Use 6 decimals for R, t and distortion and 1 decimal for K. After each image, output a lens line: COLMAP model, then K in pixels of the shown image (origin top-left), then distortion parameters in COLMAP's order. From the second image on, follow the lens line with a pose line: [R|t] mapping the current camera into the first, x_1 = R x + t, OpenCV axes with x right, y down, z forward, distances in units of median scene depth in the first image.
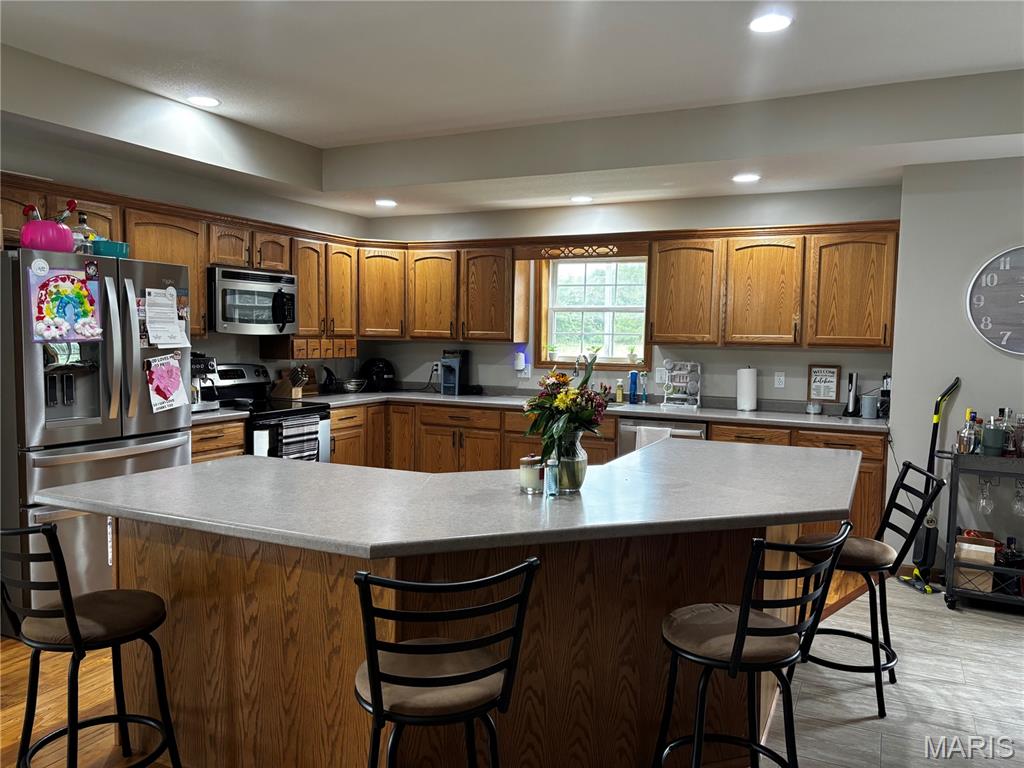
lens RADIAL K [[764.3, 0, 509.2], [0, 764.3, 394.5], [0, 0, 1]] dist [0.027832, -0.007036]
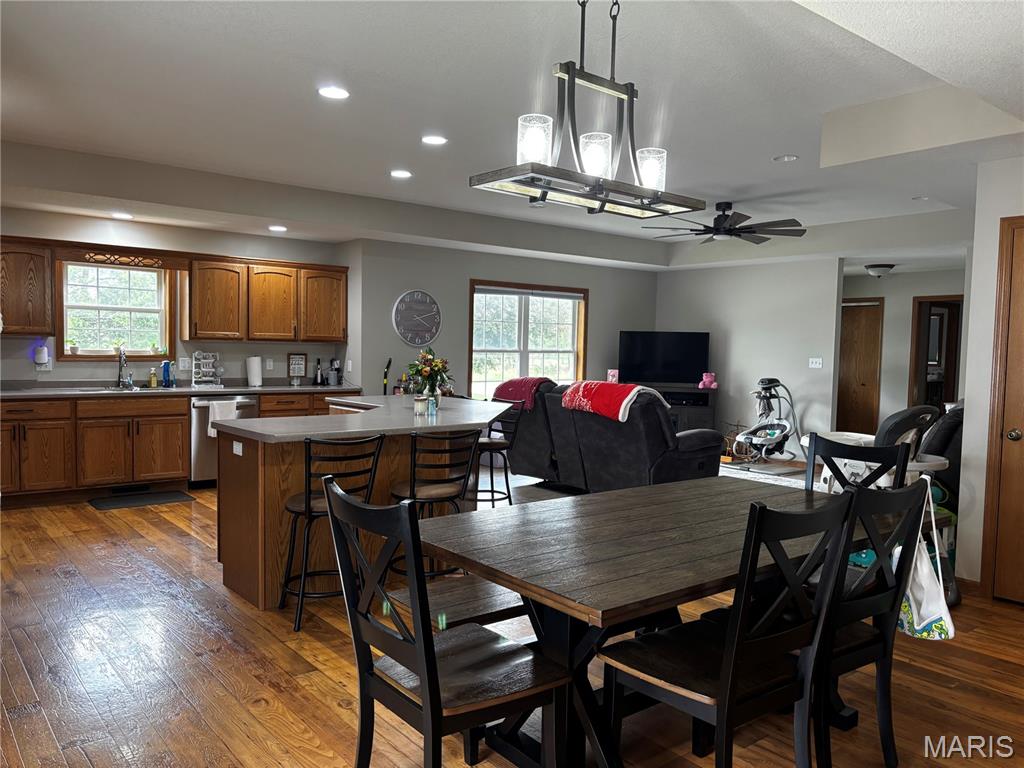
lens RADIAL K [[764.3, 0, 508.7], [0, 764.3, 379.1], [0, 0, 1]] dist [0.027832, -0.007036]
pose [[0.437652, -0.045846, 0.897975, -0.758033], [0.058103, 0.998054, 0.022638, 0.002682], [-0.897265, 0.042268, 0.439464, -0.043007]]
